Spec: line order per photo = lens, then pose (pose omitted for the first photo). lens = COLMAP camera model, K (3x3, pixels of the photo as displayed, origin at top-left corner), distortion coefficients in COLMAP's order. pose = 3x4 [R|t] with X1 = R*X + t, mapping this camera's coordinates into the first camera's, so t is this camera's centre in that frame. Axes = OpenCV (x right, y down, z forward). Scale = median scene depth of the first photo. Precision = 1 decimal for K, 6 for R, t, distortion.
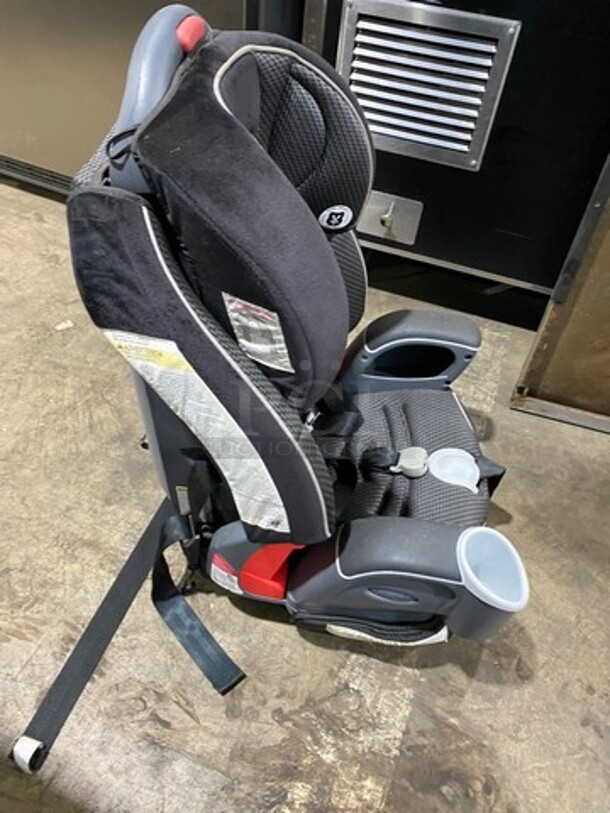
lens RADIAL K [[616.0, 0, 303.2], [0, 616.0, 405.4], [0, 0, 1]] dist [-0.004130, 0.000964]
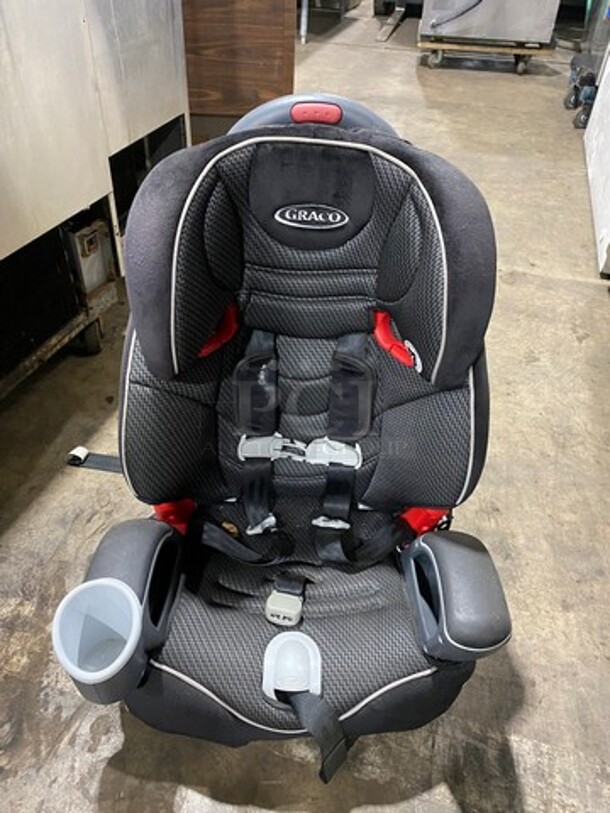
lens RADIAL K [[616.0, 0, 304.1], [0, 616.0, 408.2], [0, 0, 1]] dist [-0.004130, 0.000964]
pose [[0.140563, 0.578208, -0.803690, 0.810750], [-0.729010, 0.609701, 0.311143, -0.424362], [0.669916, 0.542162, 0.507221, 0.465693]]
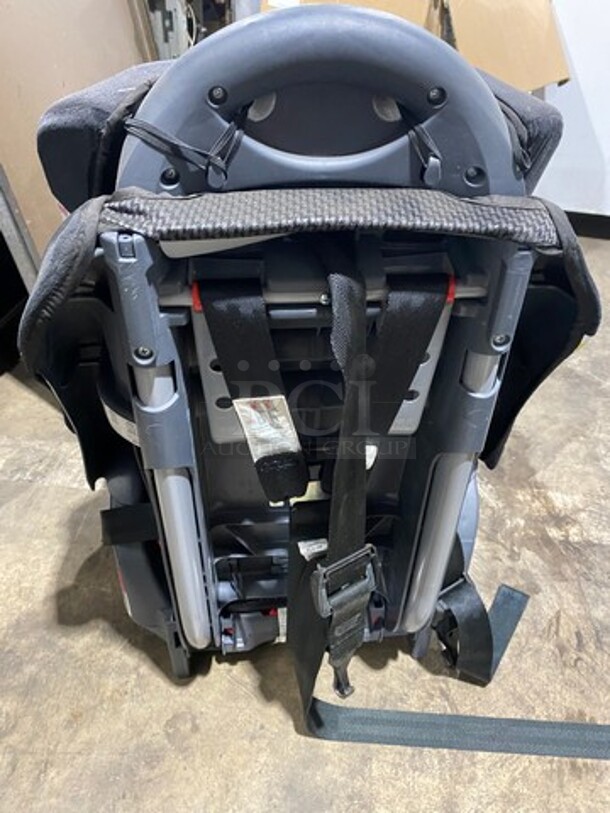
lens RADIAL K [[616.0, 0, 303.6], [0, 616.0, 406.8], [0, 0, 1]] dist [-0.004130, 0.000964]
pose [[-0.236711, -0.634183, 0.736057, -0.620393], [0.665734, 0.445916, 0.598295, -0.578074], [-0.707648, 0.631642, 0.316644, 0.737156]]
